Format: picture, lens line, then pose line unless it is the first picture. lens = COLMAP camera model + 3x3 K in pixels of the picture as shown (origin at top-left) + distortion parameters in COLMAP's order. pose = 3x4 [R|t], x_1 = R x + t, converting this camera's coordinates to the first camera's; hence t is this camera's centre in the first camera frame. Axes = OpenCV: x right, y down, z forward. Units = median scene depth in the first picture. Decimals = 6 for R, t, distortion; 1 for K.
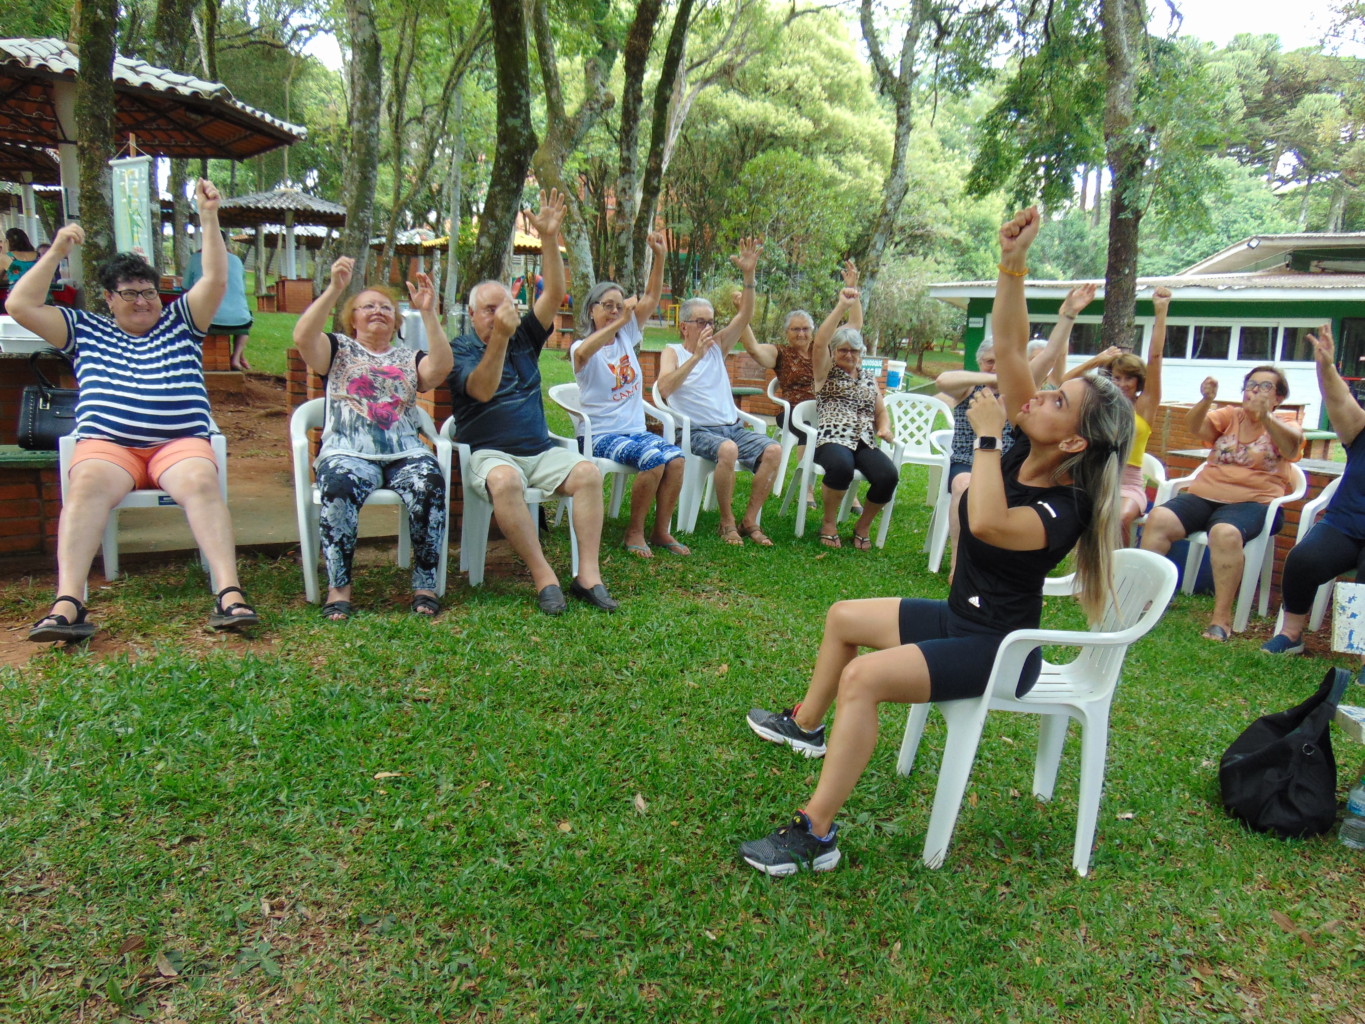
lens RADIAL K [[1020.9, 0, 663.3], [0, 1020.9, 501.3], [0, 0, 1]] dist [-0.019552, 0.046634]
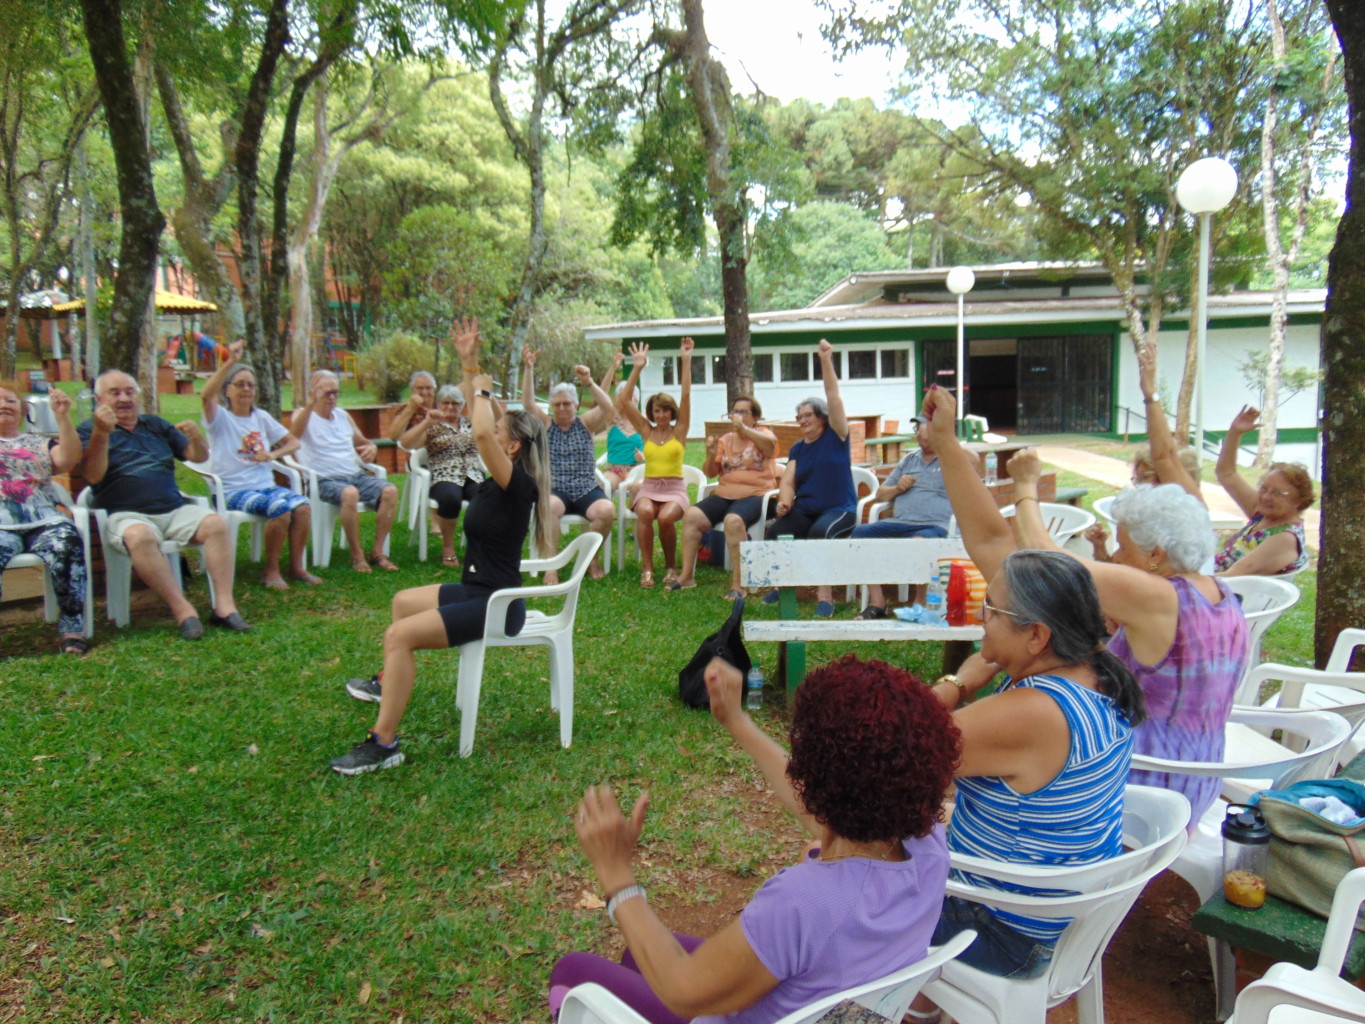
lens RADIAL K [[1020.9, 0, 676.7], [0, 1020.9, 502.7], [0, 0, 1]] dist [-0.019552, 0.046634]
pose [[0.951027, -0.095856, 0.293869, 0.021591], [0.106699, 0.994068, -0.021050, 0.007379], [-0.290108, 0.051375, 0.955614, -0.074249]]
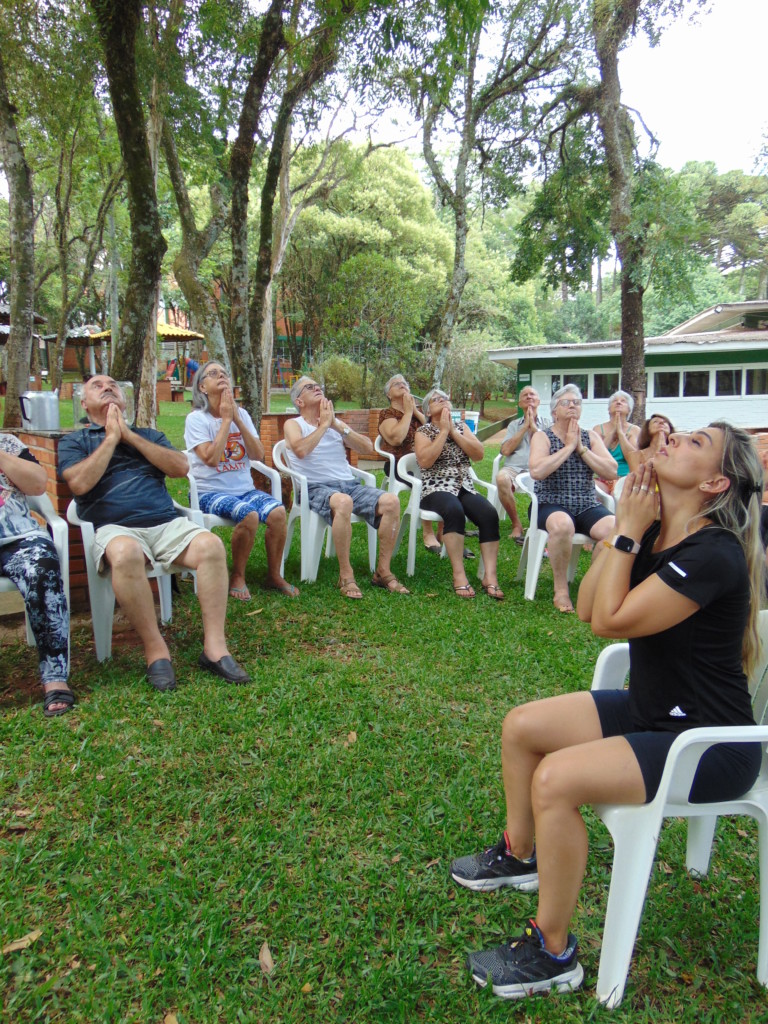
lens RADIAL K [[765.9, 0, 364.4], [0, 765.9, 508.5], [0, 0, 1]] dist [-0.019552, 0.046634]
pose [[0.993932, -0.064023, 0.089441, 0.003585], [0.065452, 0.997769, -0.013135, -0.009476], [-0.088400, 0.018909, 0.995906, 0.049894]]
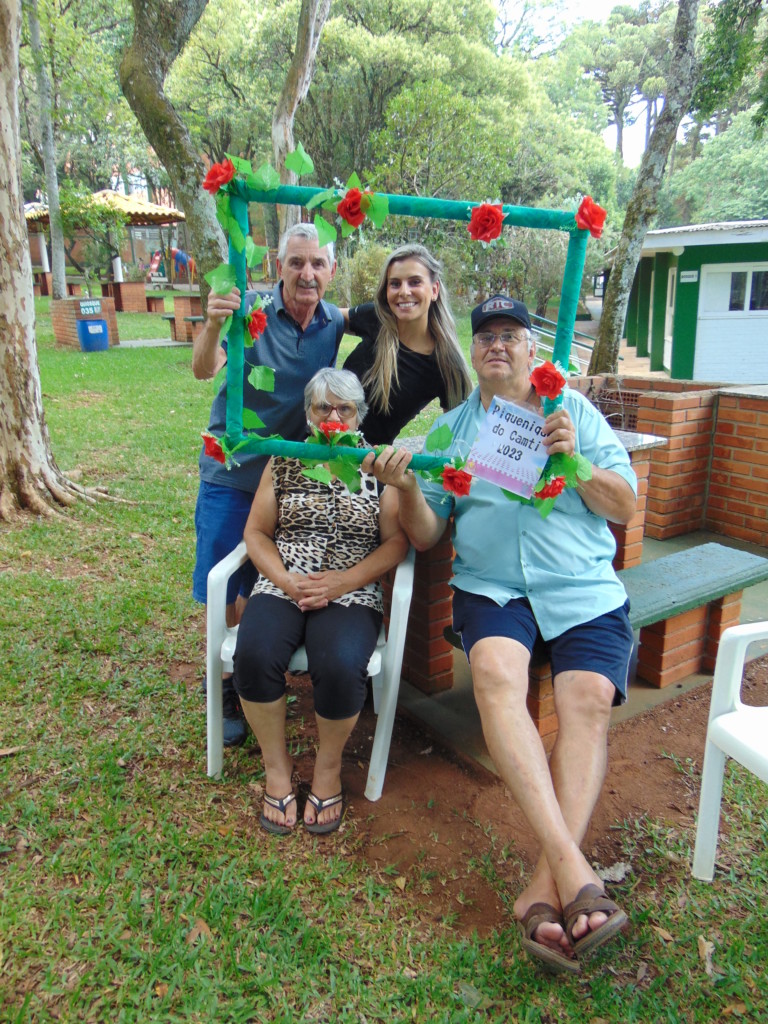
lens RADIAL K [[765.9, 0, 367.8], [0, 765.9, 520.3], [0, 0, 1]] dist [-0.019552, 0.046634]
pose [[0.993146, -0.083883, 0.081389, -0.032461], [0.072409, 0.988208, 0.134915, -0.103618], [-0.091747, -0.128097, 0.987509, 0.480420]]
